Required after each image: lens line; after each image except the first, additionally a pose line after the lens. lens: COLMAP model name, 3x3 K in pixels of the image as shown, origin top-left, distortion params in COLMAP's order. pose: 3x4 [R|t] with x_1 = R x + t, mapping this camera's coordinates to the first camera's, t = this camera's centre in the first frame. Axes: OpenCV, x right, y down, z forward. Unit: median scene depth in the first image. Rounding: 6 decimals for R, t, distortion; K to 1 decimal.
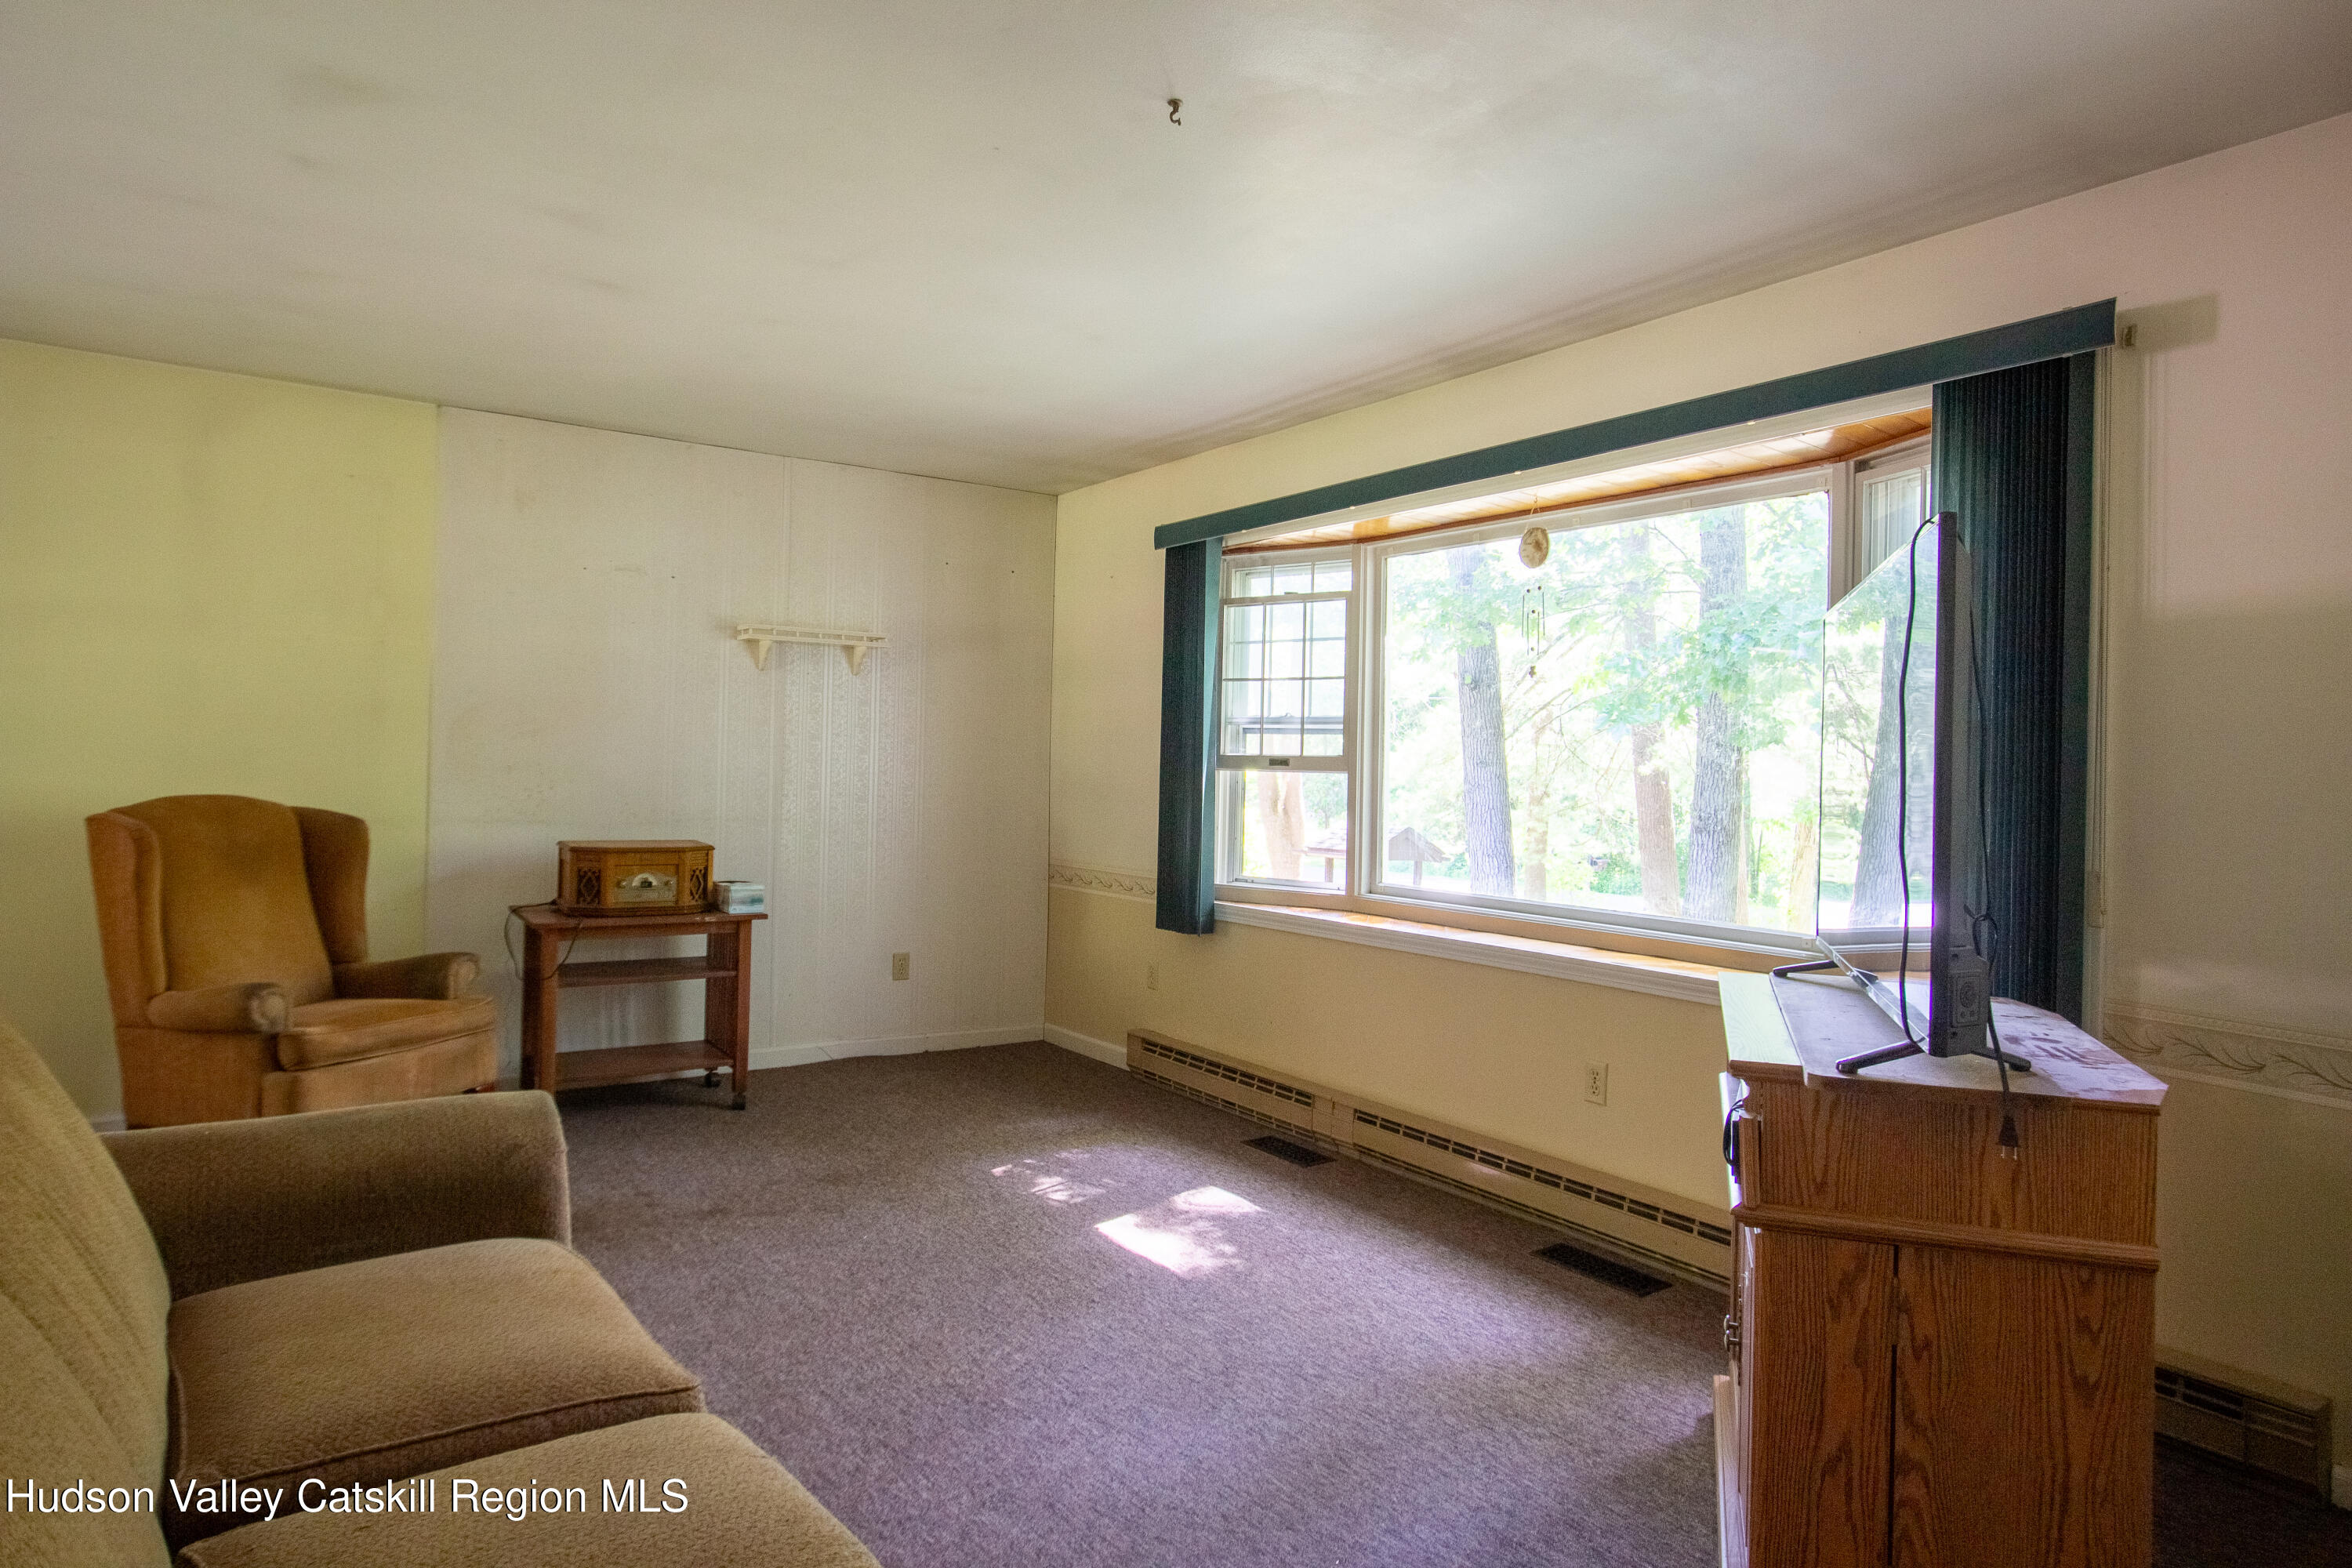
lens RADIAL K [[1383.8, 0, 1176.0], [0, 1383.8, 784.0], [0, 0, 1]] dist [-0.004136, -0.000329]
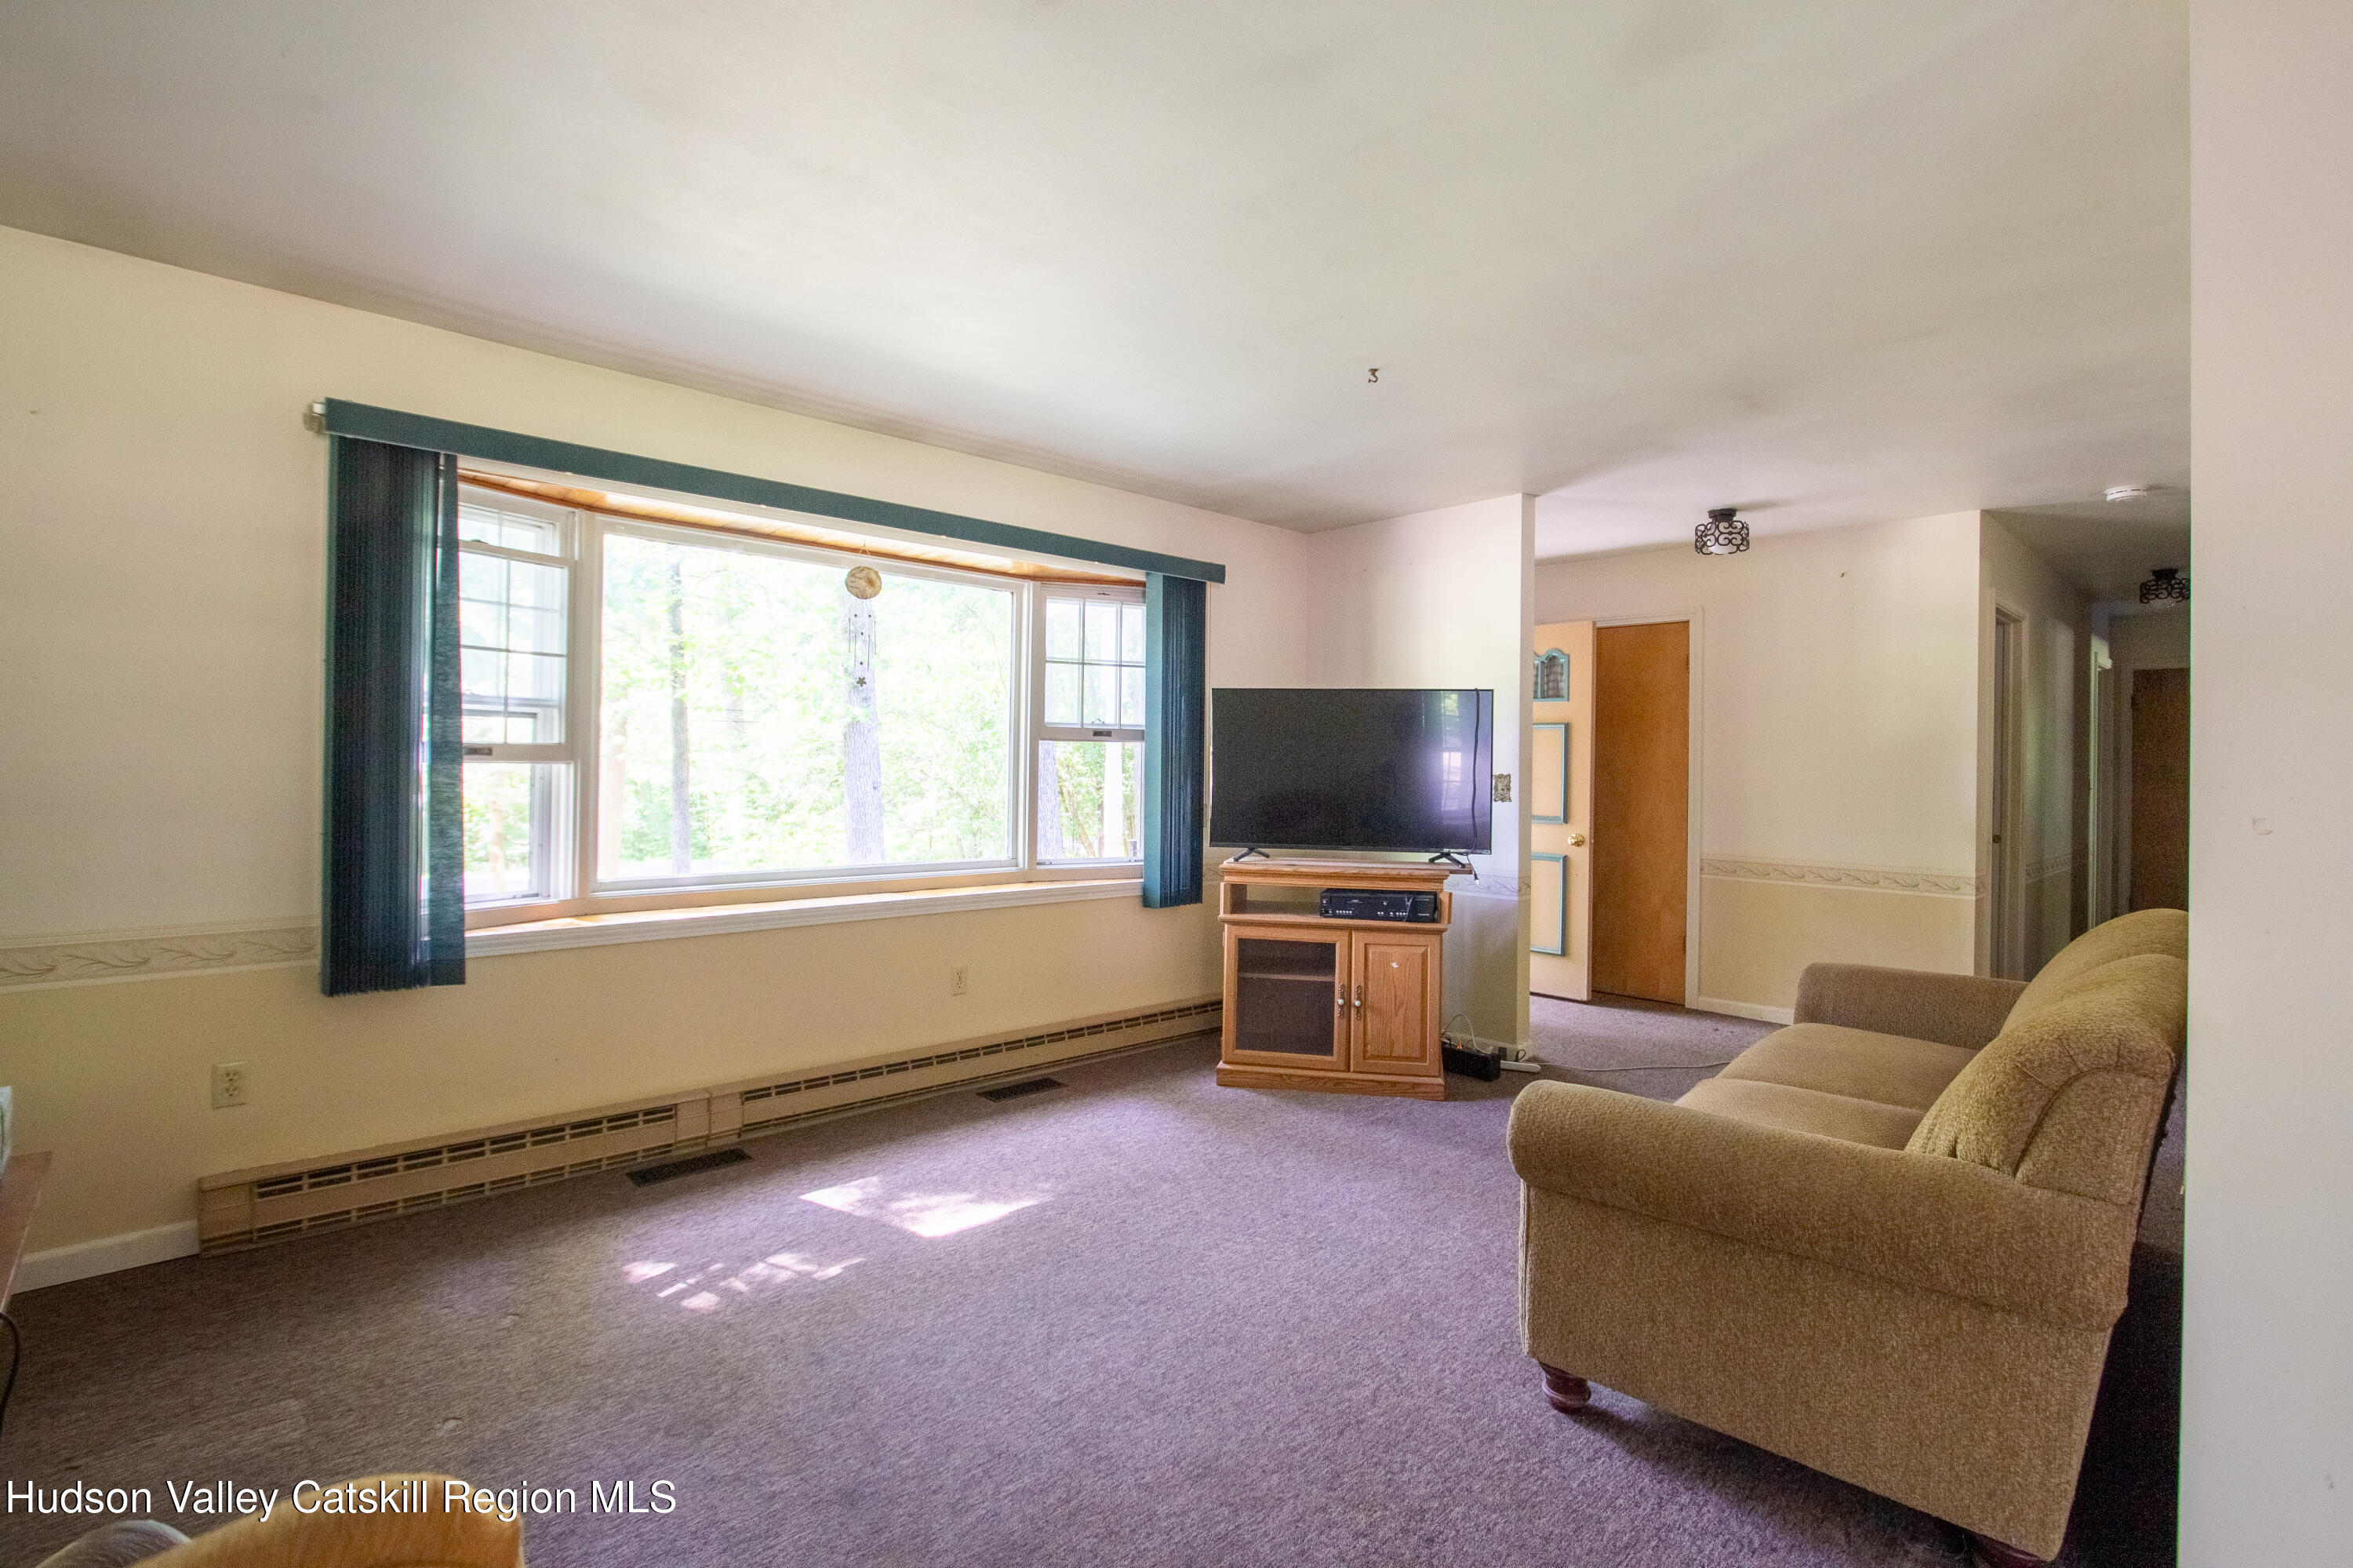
lens RADIAL K [[1137.2, 0, 1176.5], [0, 1137.2, 784.0], [0, 0, 1]] dist [-0.025540, -0.000010]
pose [[-0.171333, -0.042707, 0.984287, -0.687627], [-0.005949, 0.999087, 0.042314, -0.028703], [-0.985195, 0.001395, -0.171431, 0.766575]]
